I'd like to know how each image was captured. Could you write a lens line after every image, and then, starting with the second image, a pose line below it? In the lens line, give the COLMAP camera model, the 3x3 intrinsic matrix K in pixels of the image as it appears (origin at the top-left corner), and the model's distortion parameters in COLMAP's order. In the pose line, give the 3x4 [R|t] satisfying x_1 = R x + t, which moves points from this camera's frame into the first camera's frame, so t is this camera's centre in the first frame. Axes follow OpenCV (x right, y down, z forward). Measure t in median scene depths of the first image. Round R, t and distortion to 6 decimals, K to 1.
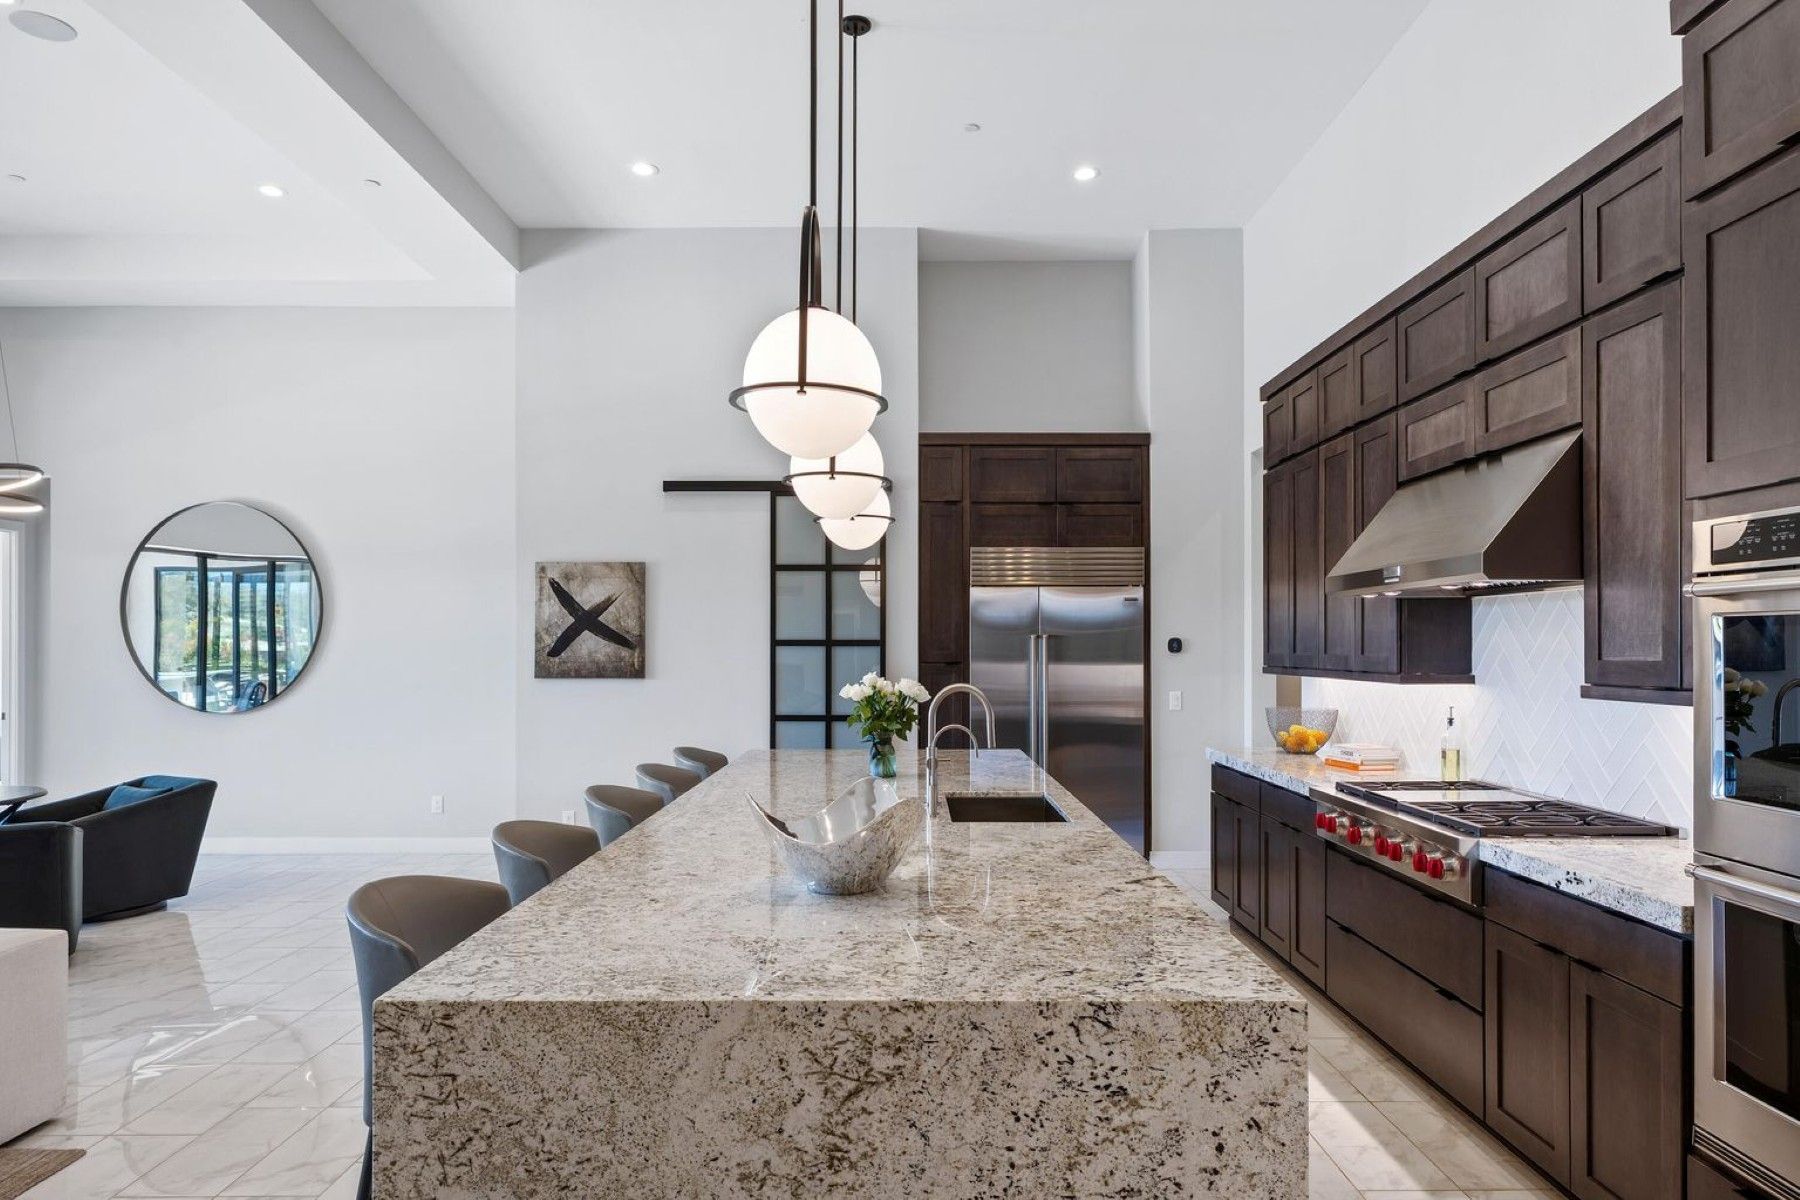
lens RADIAL K [[1065.6, 0, 900.7], [0, 1065.6, 638.3], [0, 0, 1]] dist [0.012200, -0.001733]
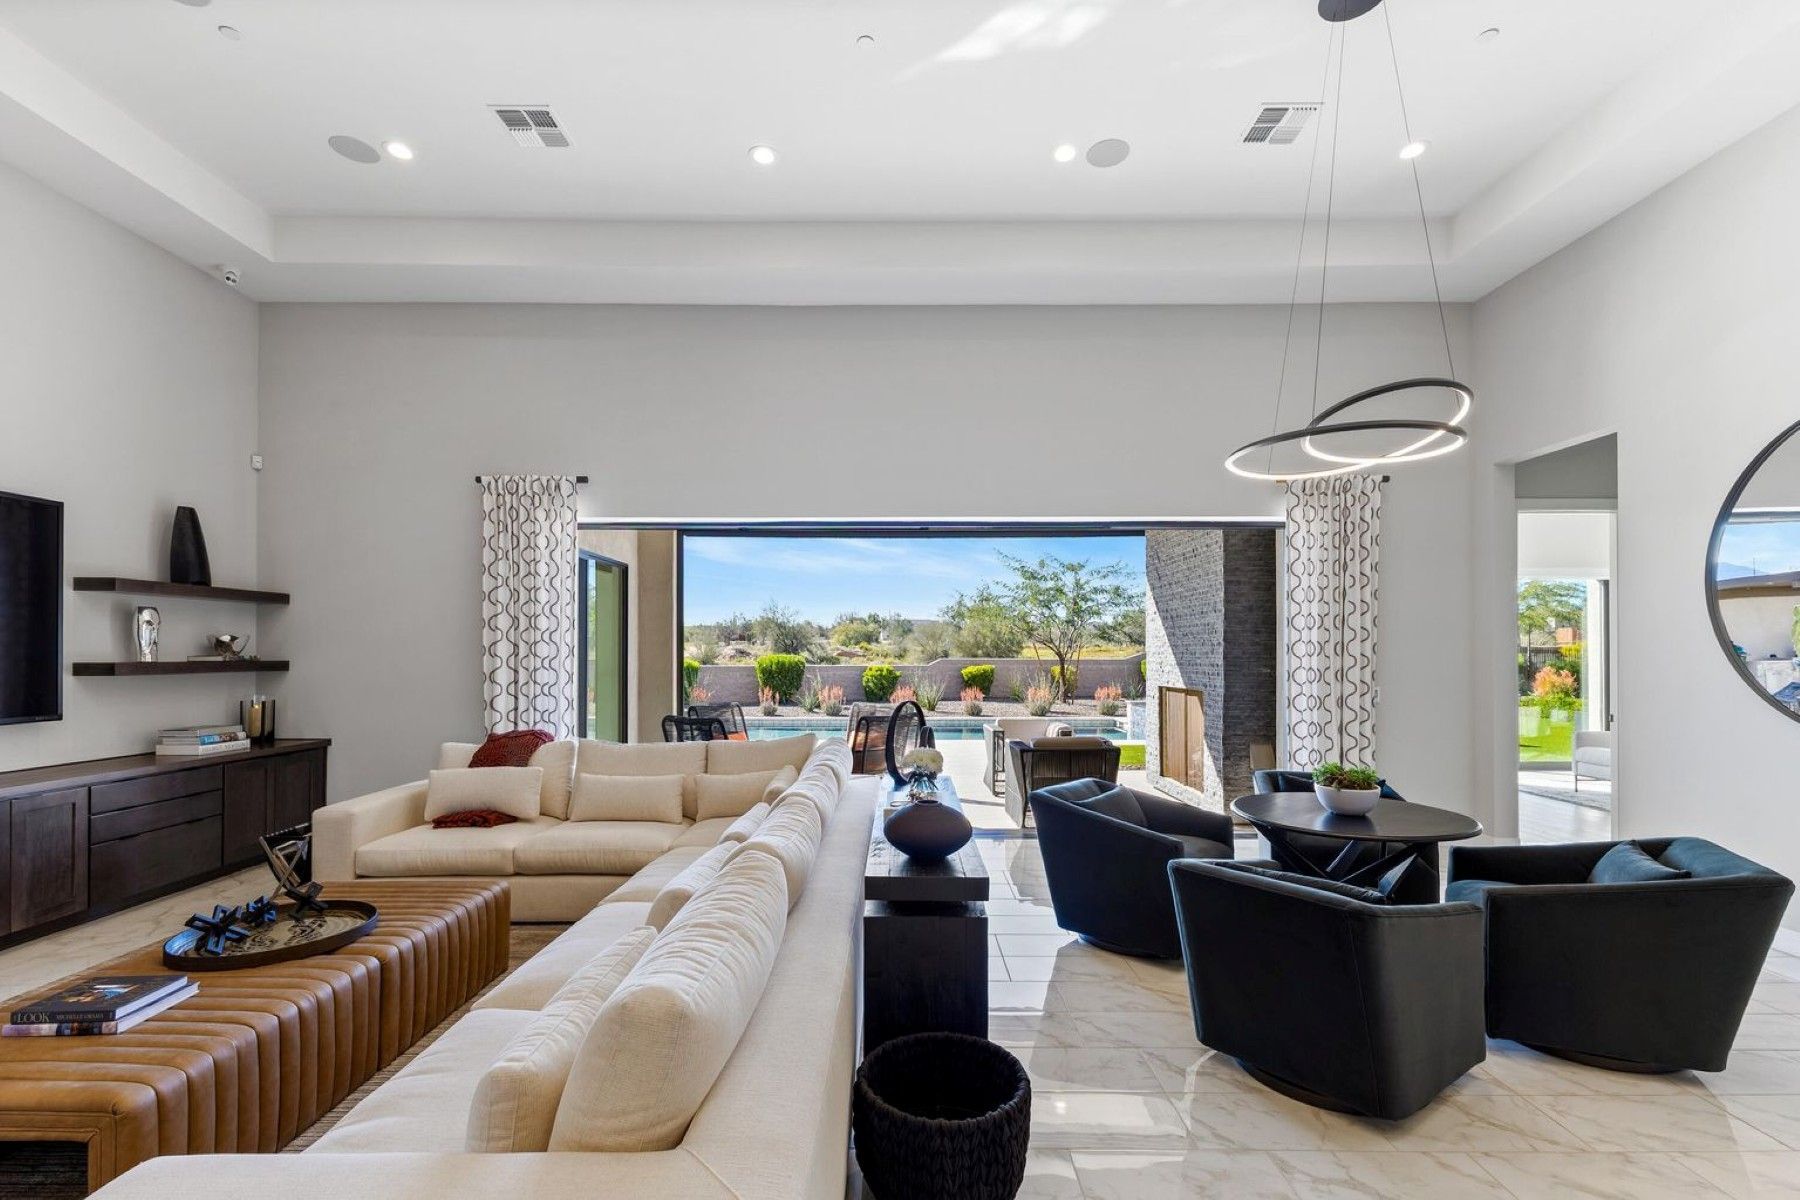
lens RADIAL K [[774.5, 0, 901.3], [0, 774.5, 650.2], [0, 0, 1]] dist [0.004861, 0.000202]
pose [[0.000275, -0.003261, -0.999995, -0.249243], [0.007016, 0.999970, -0.003259, 0.017046], [0.999975, -0.007015, 0.000298, 0.548673]]
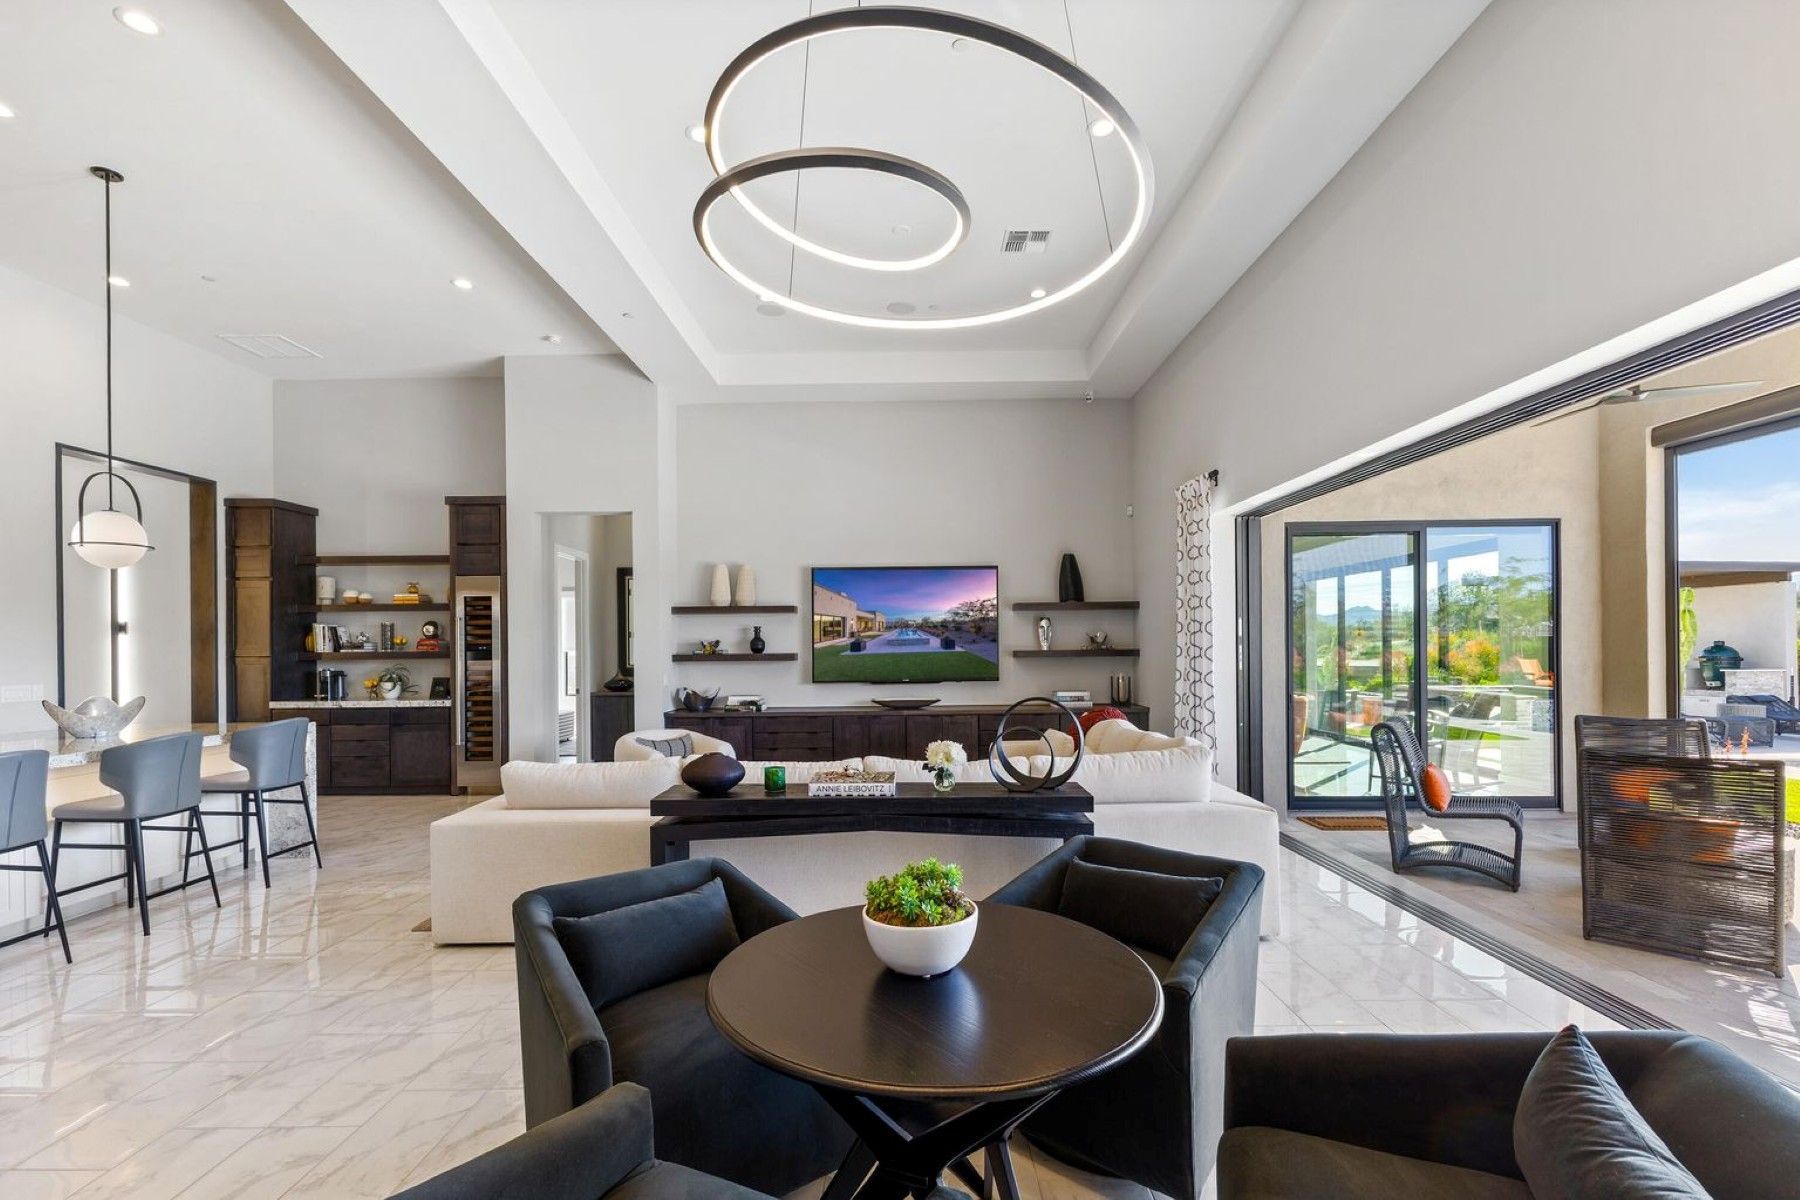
lens RADIAL K [[794.4, 0, 899.5], [0, 794.4, 646.4], [0, 0, 1]] dist [0.011645, 0.000127]
pose [[-0.999826, 0.012218, 0.014088, -0.765515], [0.012091, 0.999886, -0.009070, 0.023373], [-0.014198, -0.008898, -0.999860, 1.105534]]
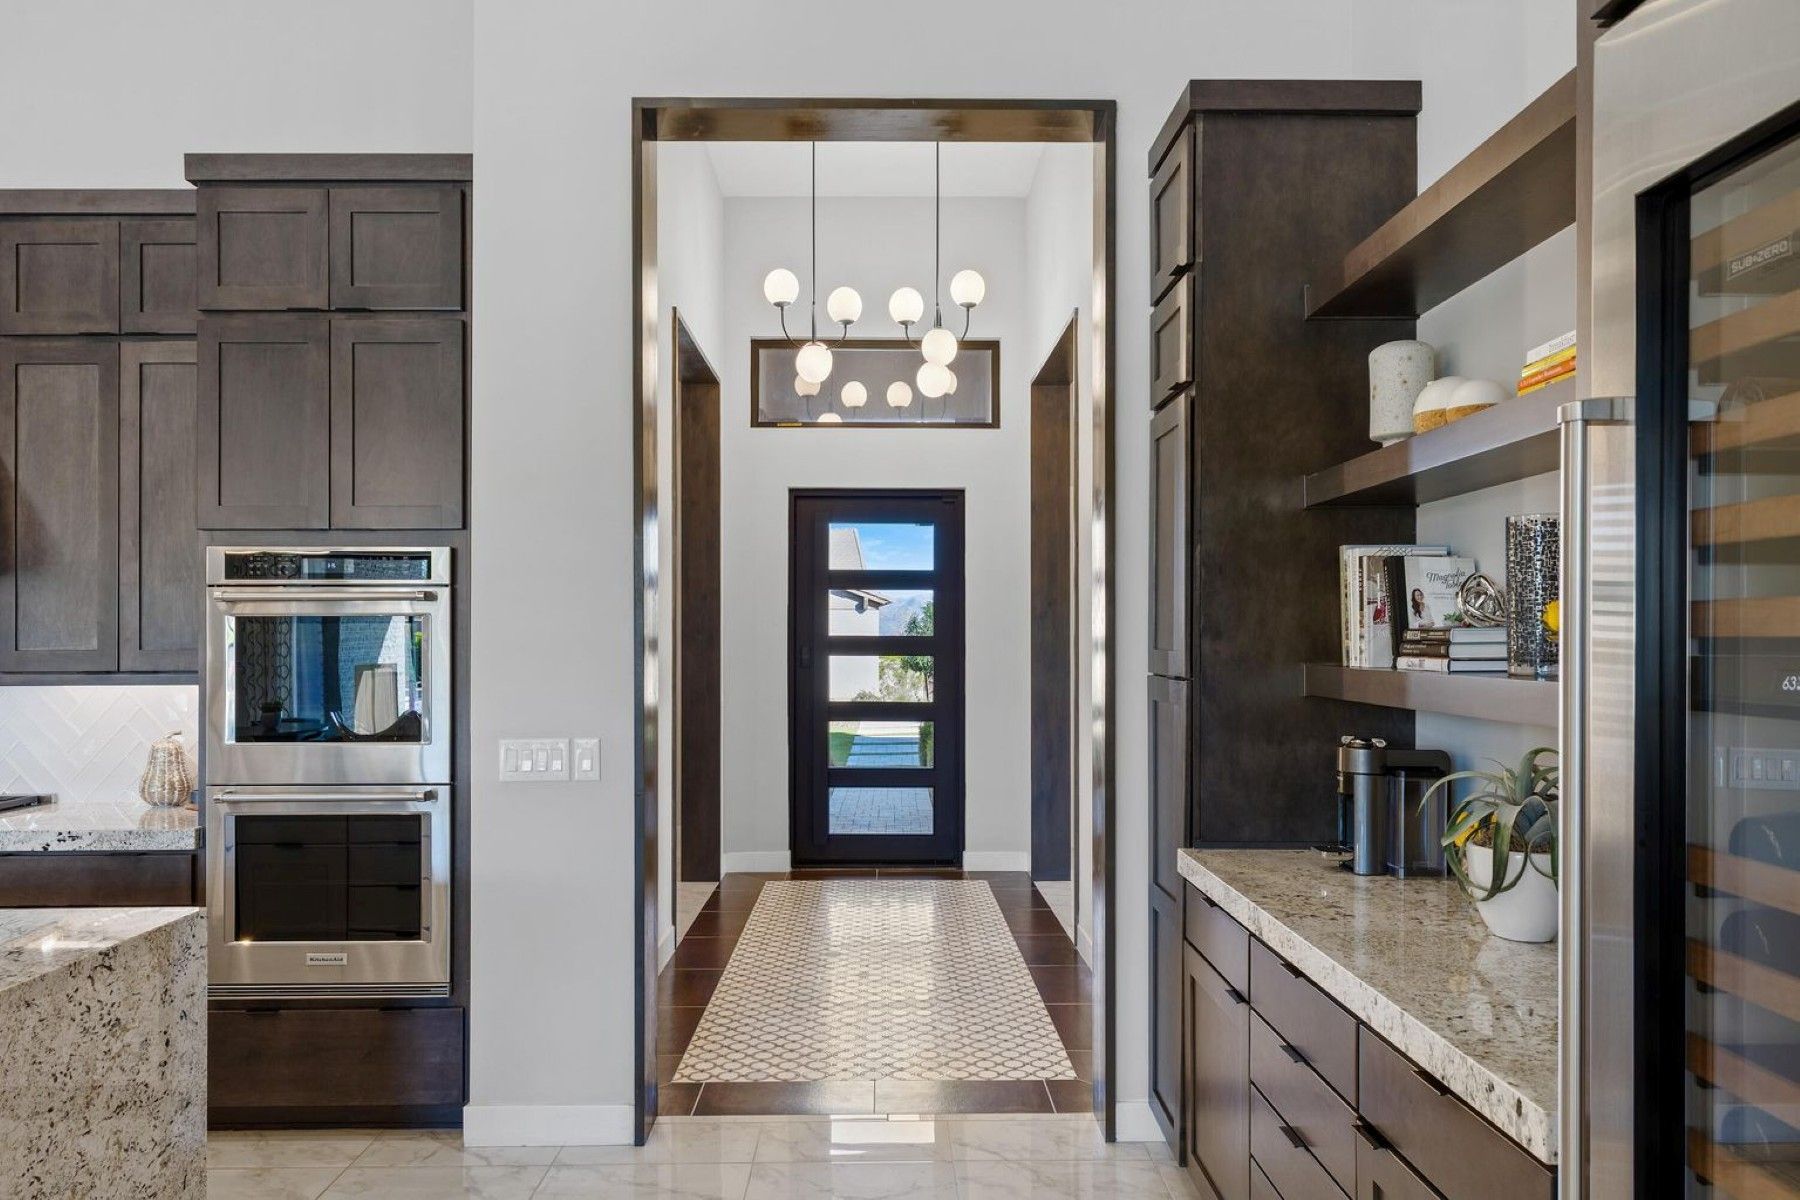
lens RADIAL K [[1214.6, 0, 899.7], [0, 1214.6, 635.4], [0, 0, 1]] dist [0.000946, -0.000824]
pose [[-0.012839, 0.004724, 0.999906, -0.289957], [-0.006669, 0.999966, -0.004810, 0.002100], [-0.999895, -0.006730, -0.012807, 0.046108]]
